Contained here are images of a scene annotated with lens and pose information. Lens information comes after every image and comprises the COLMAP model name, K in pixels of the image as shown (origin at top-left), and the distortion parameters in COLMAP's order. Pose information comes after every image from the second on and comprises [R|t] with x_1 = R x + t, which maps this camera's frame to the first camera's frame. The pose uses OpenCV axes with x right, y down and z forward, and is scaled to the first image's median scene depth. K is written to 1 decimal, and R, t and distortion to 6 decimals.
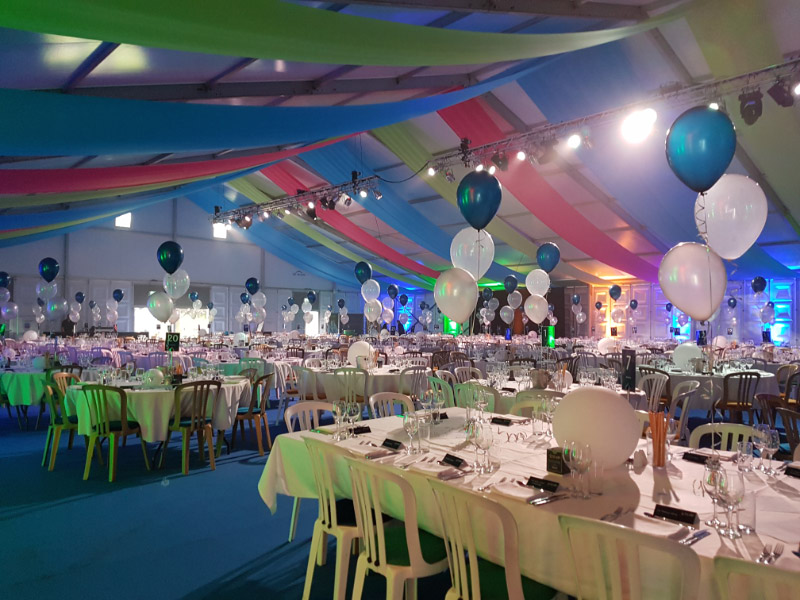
lens RADIAL K [[607.2, 0, 400.2], [0, 607.2, 304.7], [0, 0, 1]] dist [0.155978, -0.217712]
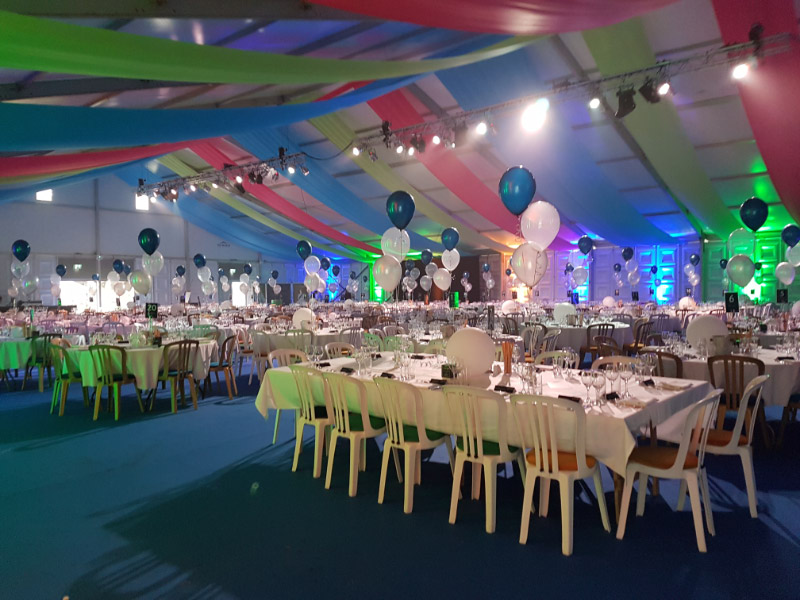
lens RADIAL K [[607.2, 0, 400.2], [0, 607.2, 304.7], [0, 0, 1]] dist [0.155978, -0.217712]
pose [[0.992000, -0.022957, 0.124132, -0.016303], [0.016429, 0.998440, 0.053361, -0.004357], [-0.125164, -0.050895, 0.990830, -0.130219]]
